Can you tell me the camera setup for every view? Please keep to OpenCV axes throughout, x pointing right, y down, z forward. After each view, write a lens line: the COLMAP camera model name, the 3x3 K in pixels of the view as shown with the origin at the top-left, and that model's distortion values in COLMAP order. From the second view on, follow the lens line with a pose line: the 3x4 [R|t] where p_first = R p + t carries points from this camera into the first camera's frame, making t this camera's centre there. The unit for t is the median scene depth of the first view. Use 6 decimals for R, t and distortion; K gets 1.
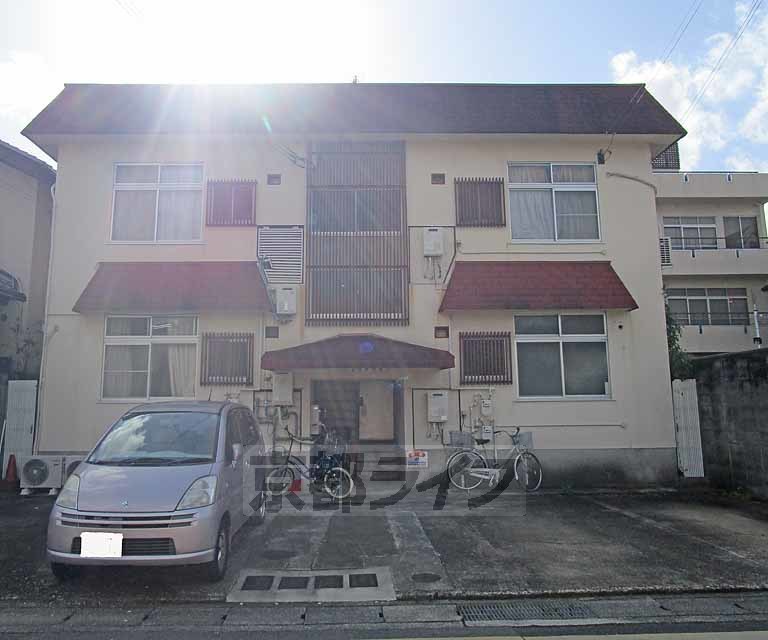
lens RADIAL K [[596.6, 0, 384.0], [0, 596.6, 320.0], [0, 0, 1]] dist [0.000347, -0.000003]
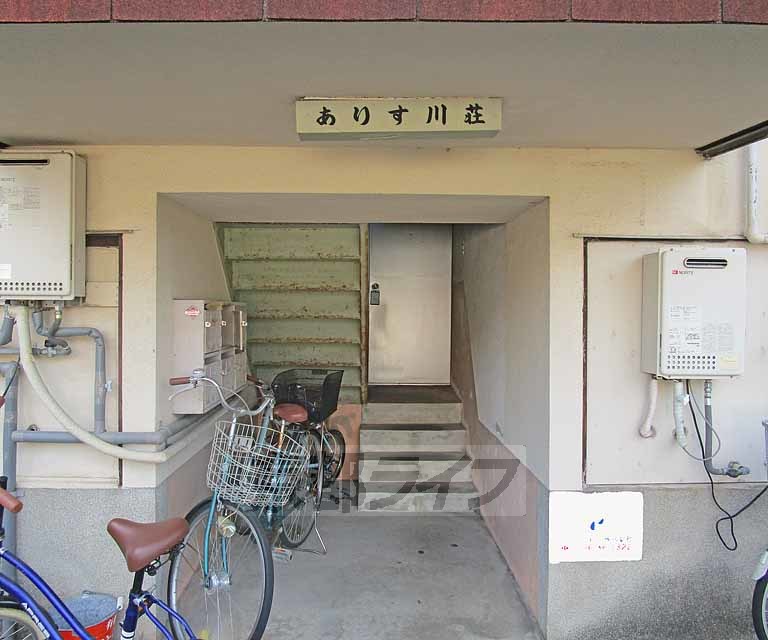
lens RADIAL K [[750.9, 0, 384.0], [0, 750.9, 320.0], [0, 0, 1]] dist [0.000811, 0.000516]
pose [[0.999523, 0.011172, -0.028781, -0.023751], [-0.006431, 0.987118, 0.159863, 0.101366], [0.030196, -0.159602, 0.986720, 0.704488]]
